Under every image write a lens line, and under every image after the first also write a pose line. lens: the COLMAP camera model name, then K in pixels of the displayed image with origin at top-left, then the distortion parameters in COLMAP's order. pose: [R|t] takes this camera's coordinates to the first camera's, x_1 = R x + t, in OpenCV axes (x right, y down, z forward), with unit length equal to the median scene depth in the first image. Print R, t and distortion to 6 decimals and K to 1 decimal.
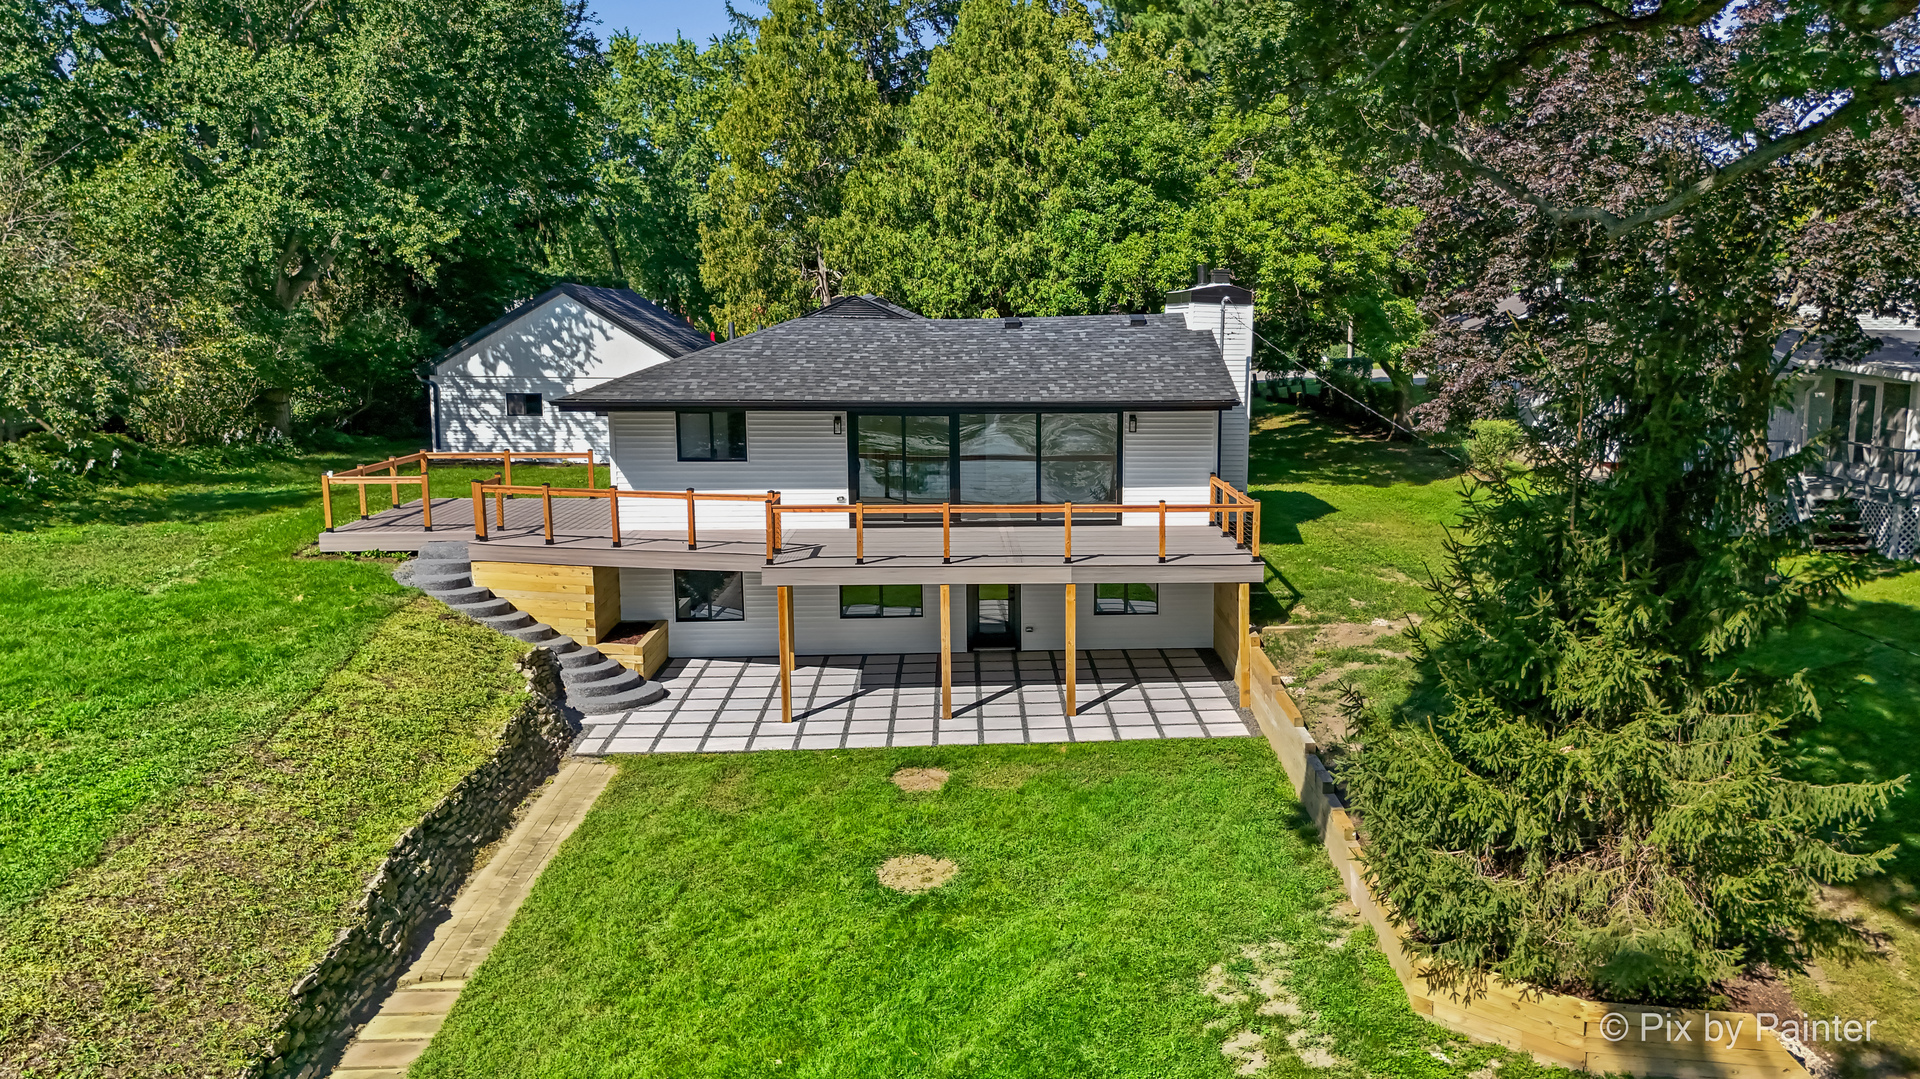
lens RADIAL K [[1483.5, 0, 951.0], [0, 1483.5, 541.1], [0, 0, 1]] dist [0.063414, -0.142927]
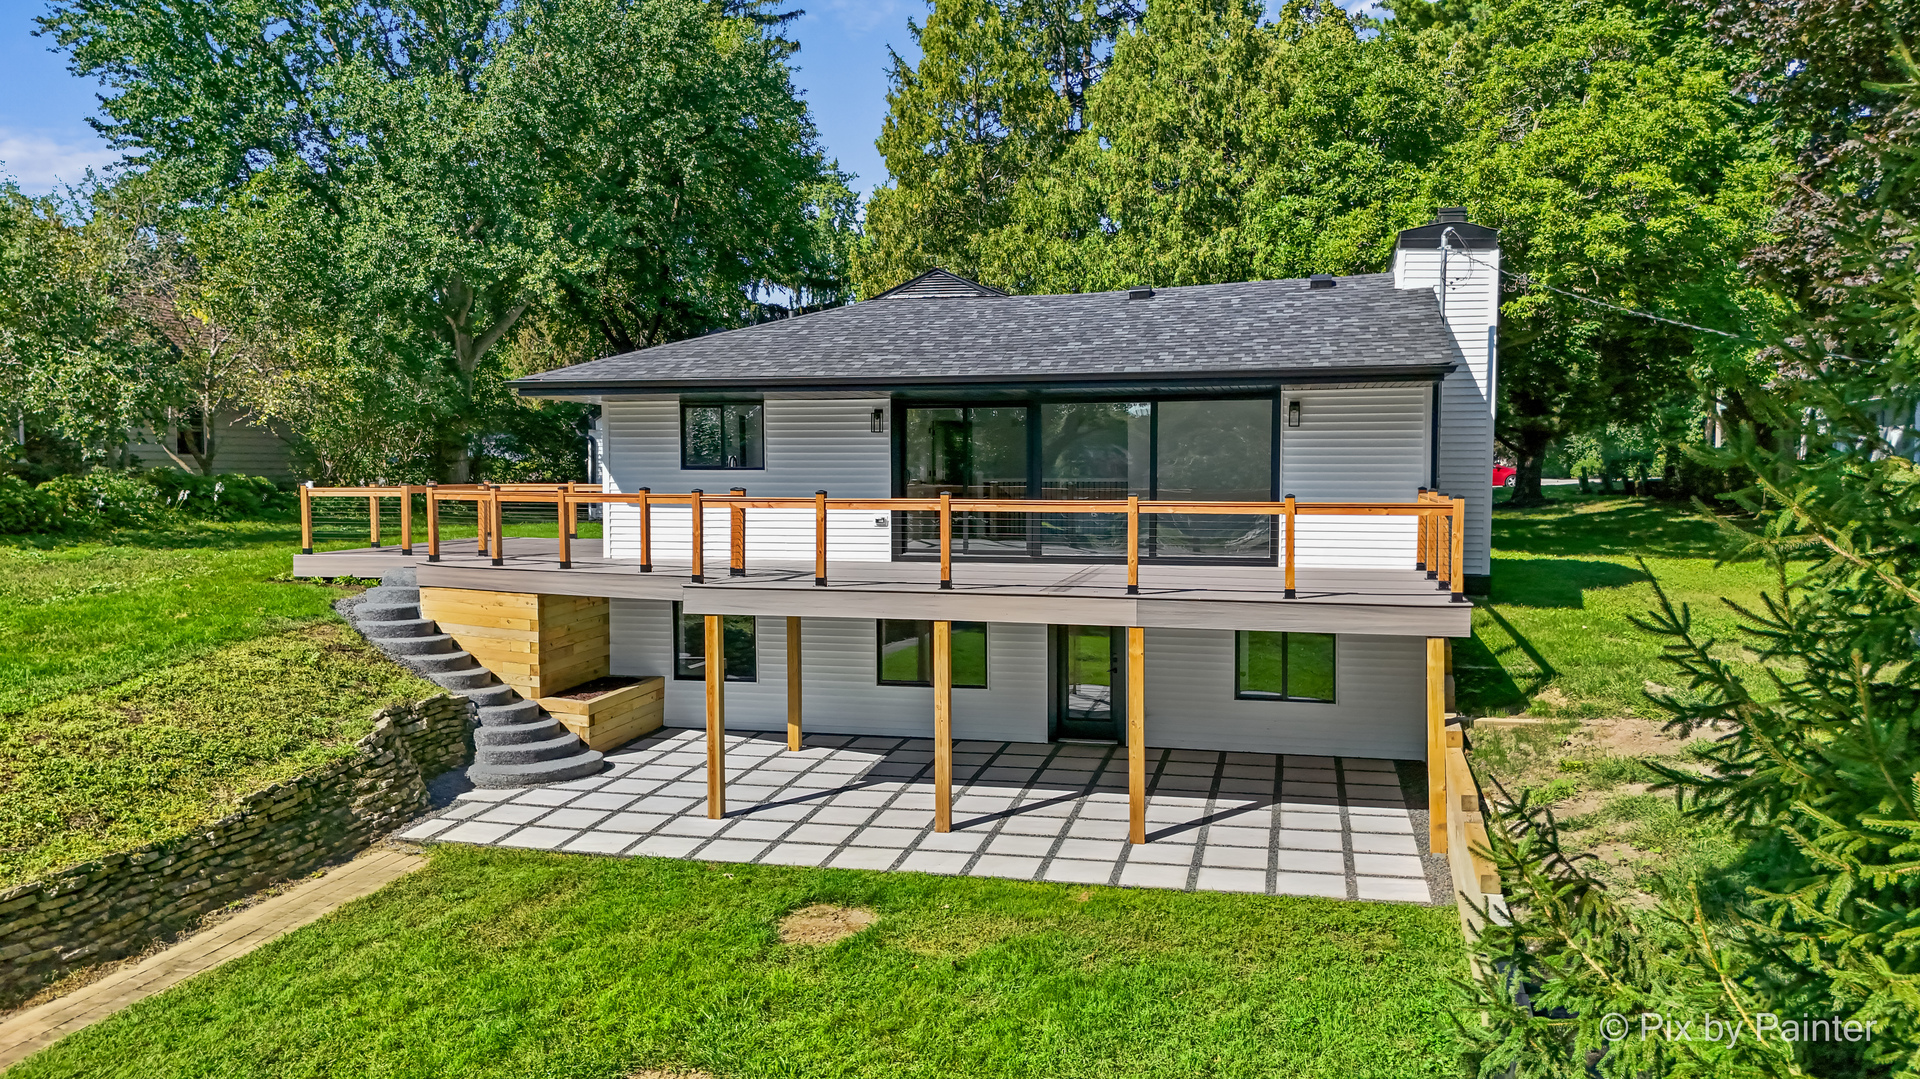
lens RADIAL K [[1358.0, 0, 902.4], [0, 1358.0, 538.2], [0, 0, 1]] dist [0.037655, -0.034120]
pose [[0.958305, 0.018360, -0.285159, 0.132399], [-0.047307, 0.994357, -0.094959, 0.044789], [0.281806, 0.104490, 0.953765, 0.376242]]
